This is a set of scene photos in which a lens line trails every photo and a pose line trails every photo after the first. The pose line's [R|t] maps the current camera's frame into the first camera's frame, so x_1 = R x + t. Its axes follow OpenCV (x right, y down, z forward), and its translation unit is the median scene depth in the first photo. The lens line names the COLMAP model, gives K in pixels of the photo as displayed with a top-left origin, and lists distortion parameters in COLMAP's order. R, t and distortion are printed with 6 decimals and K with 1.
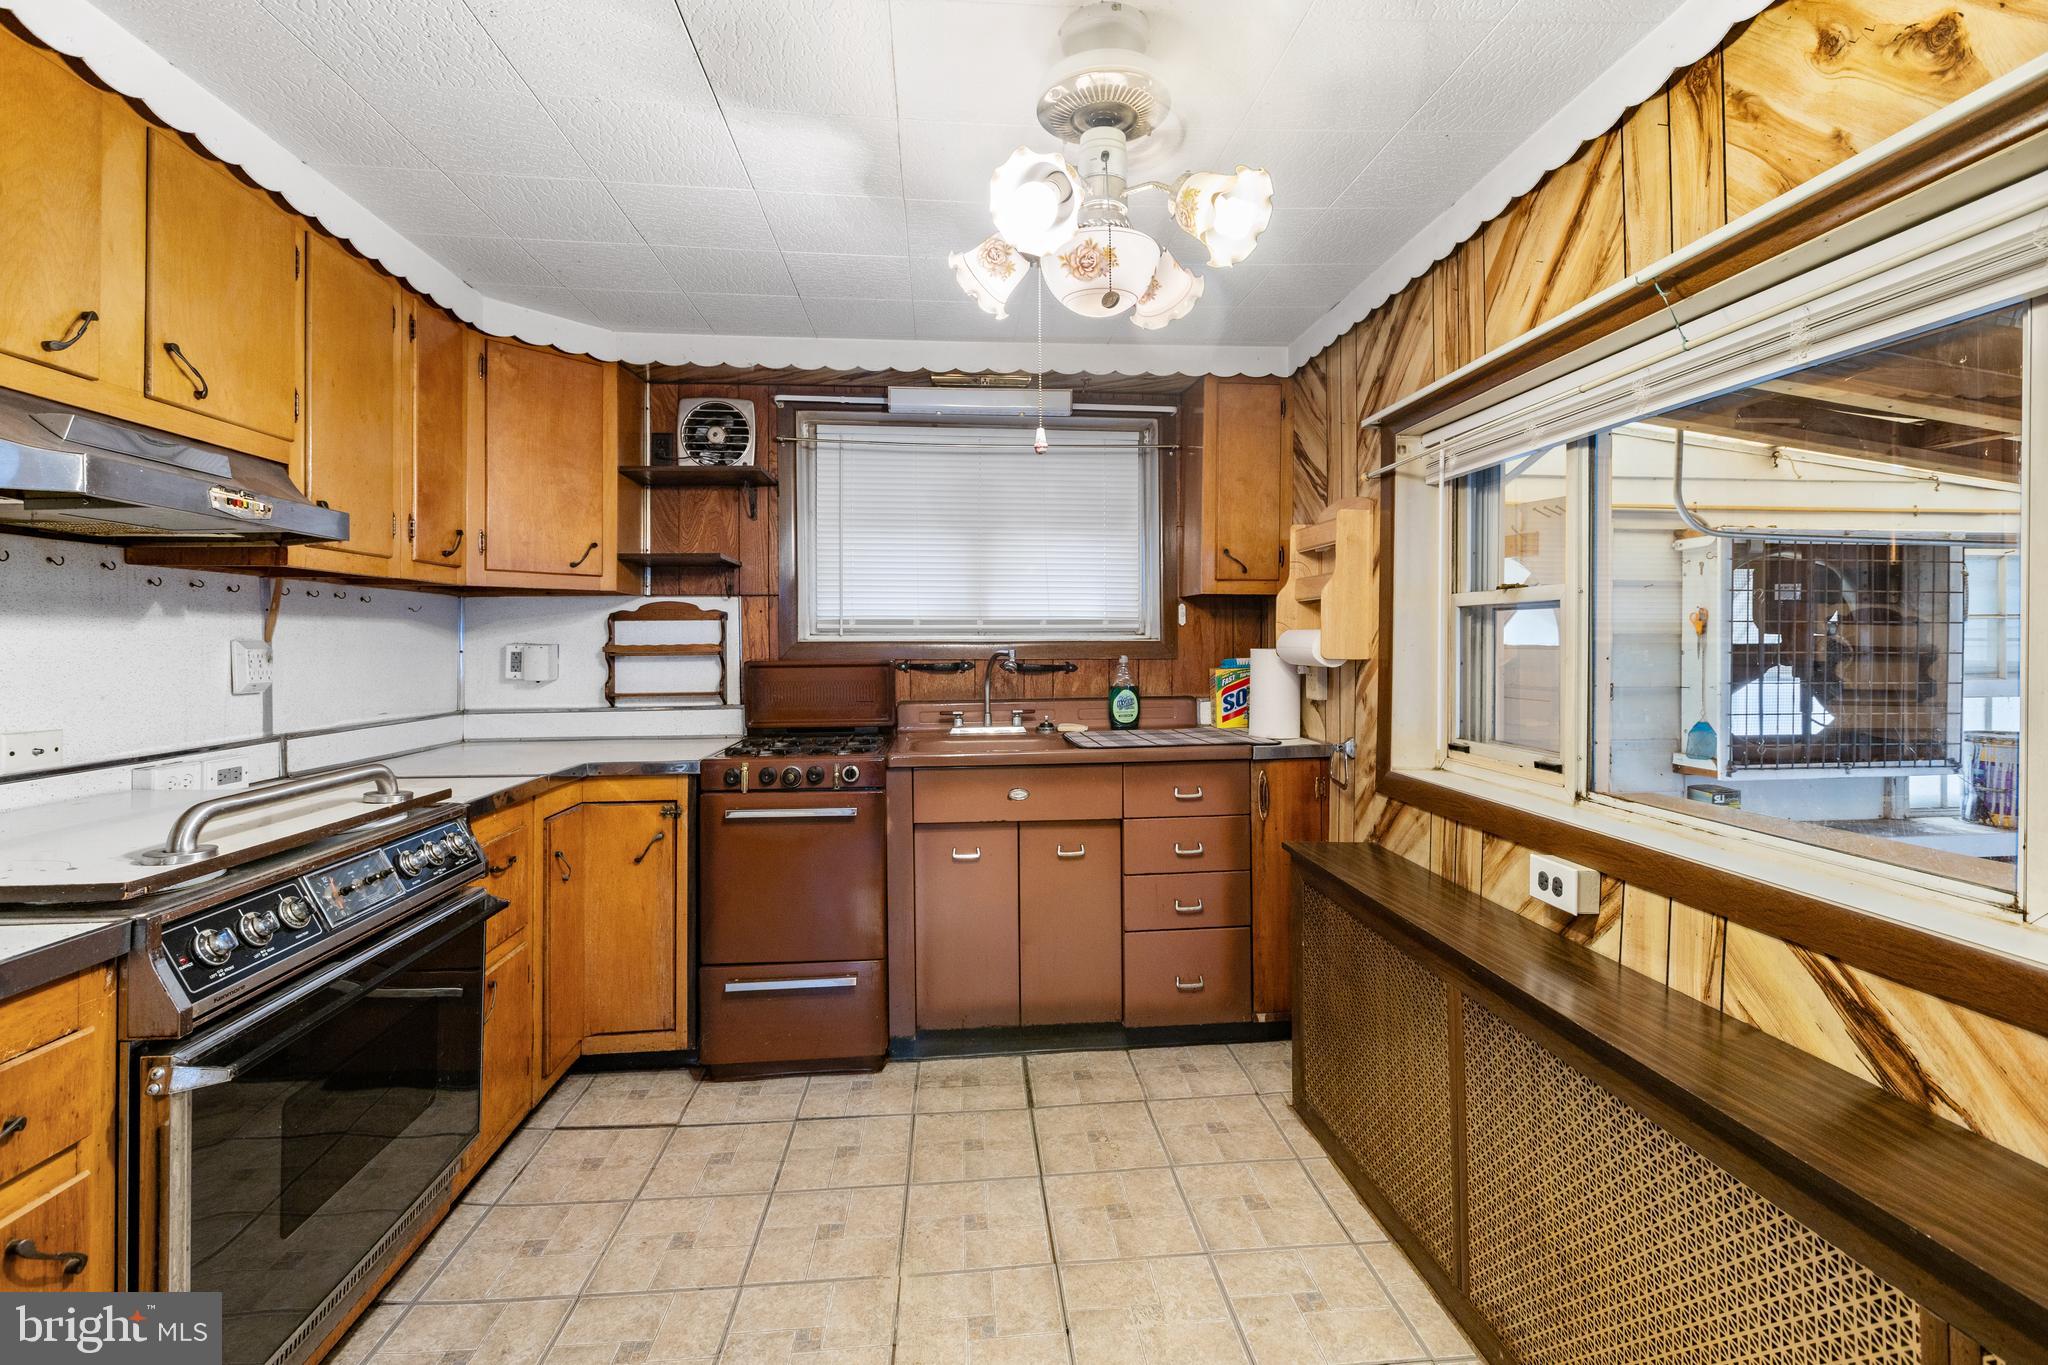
lens RADIAL K [[913.8, 0, 1024.8], [0, 913.8, 636.7], [0, 0, 1]] dist [0.001187, -0.000048]
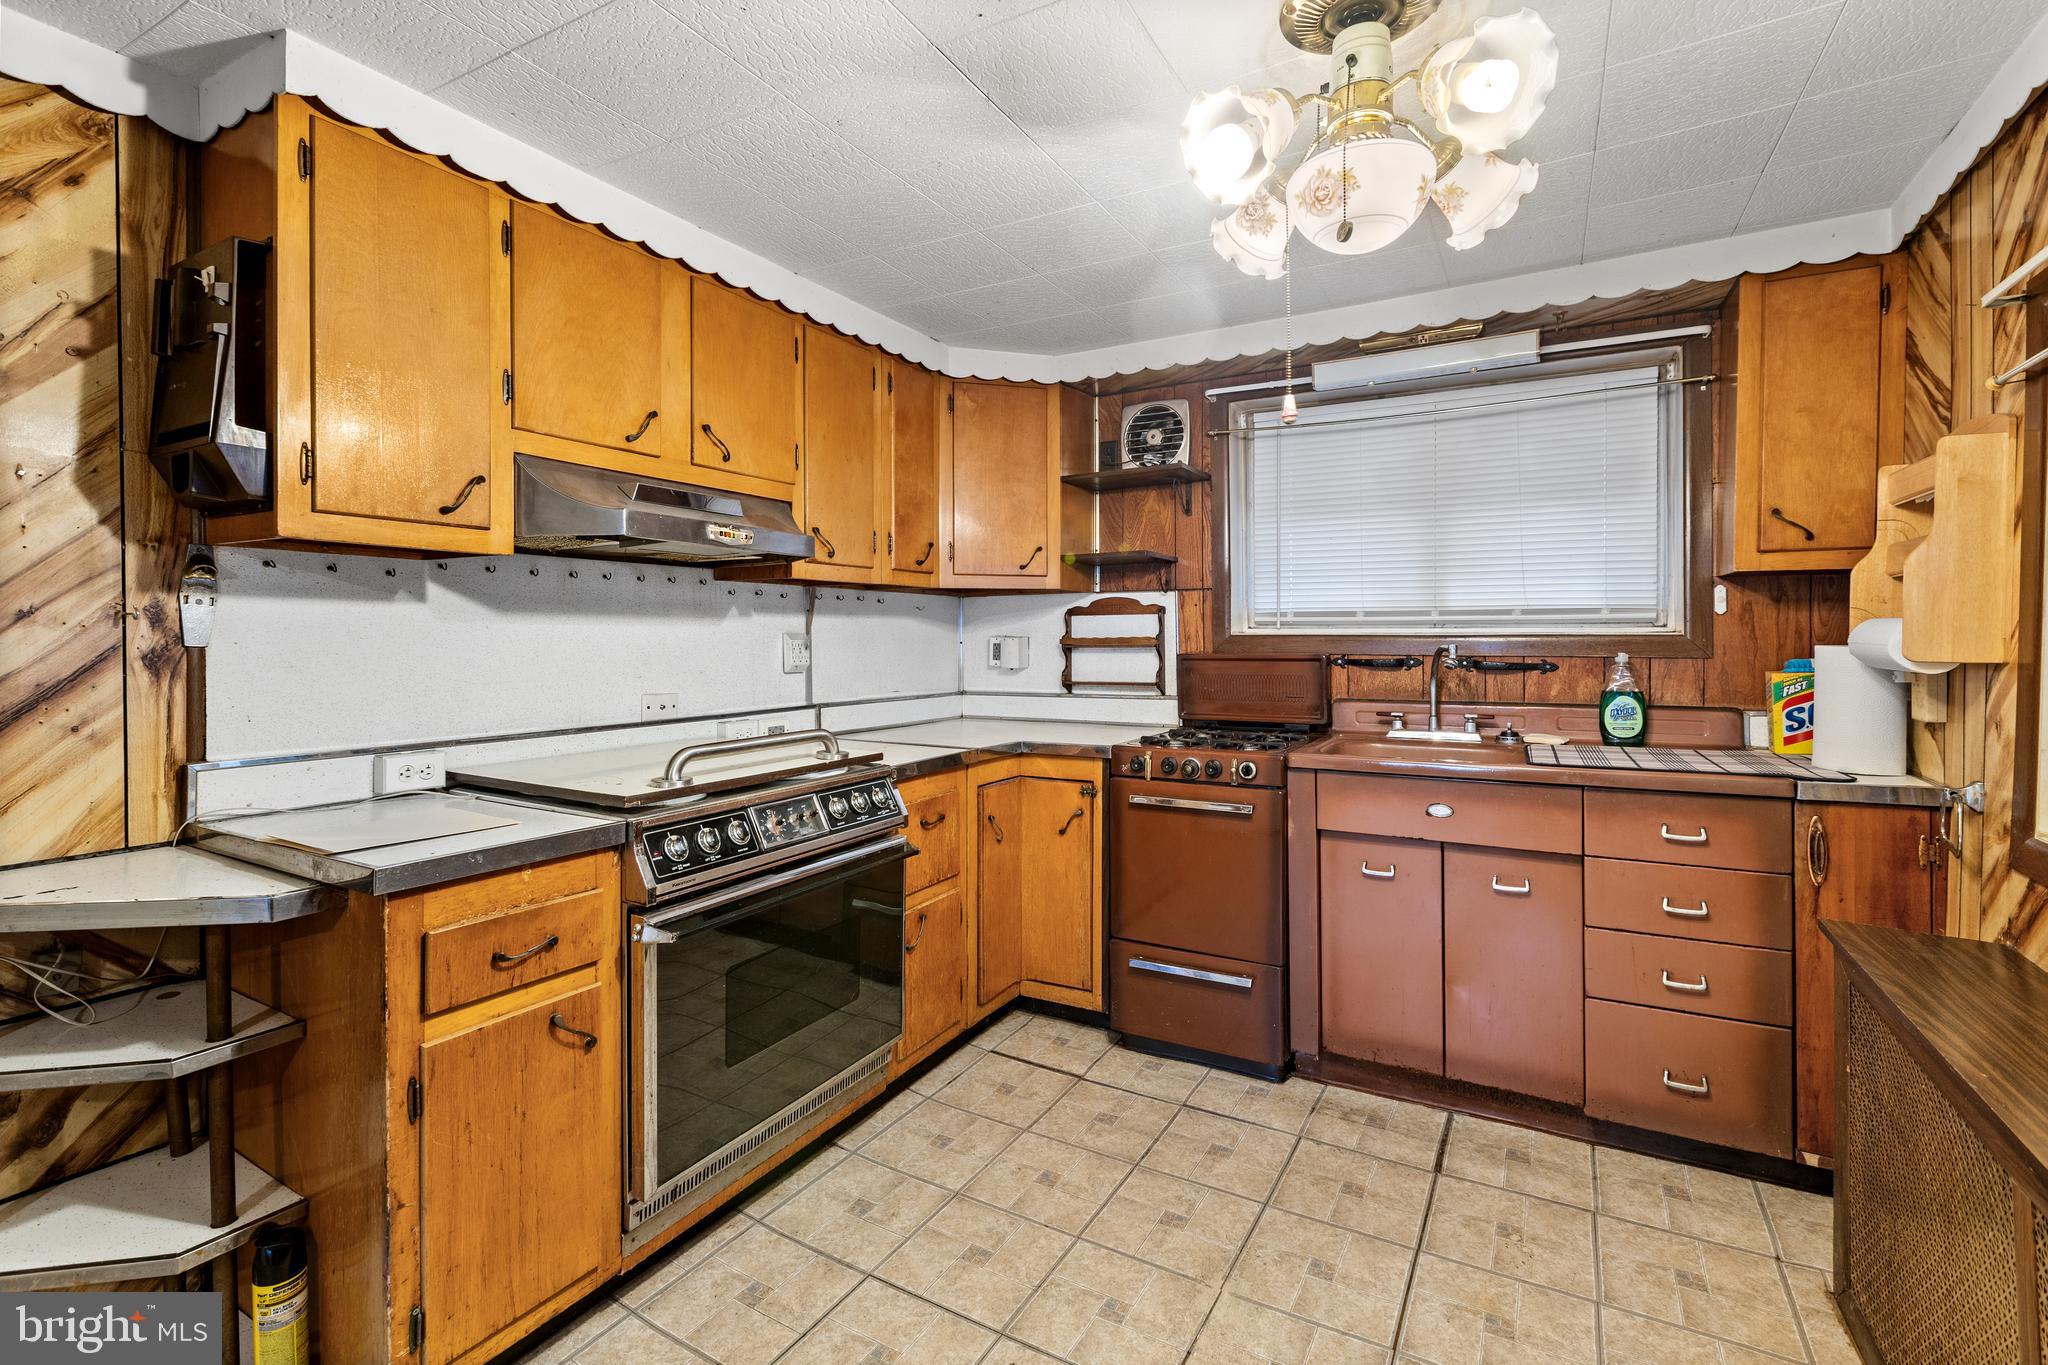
lens RADIAL K [[913.8, 0, 1024.7], [0, 913.8, 641.9], [0, 0, 1]] dist [0.001187, -0.000048]
pose [[0.820906, 0.005866, -0.571033, 0.172299], [0.001734, 0.999917, 0.012763, 0.000135], [0.571061, -0.011467, 0.820828, 0.066889]]
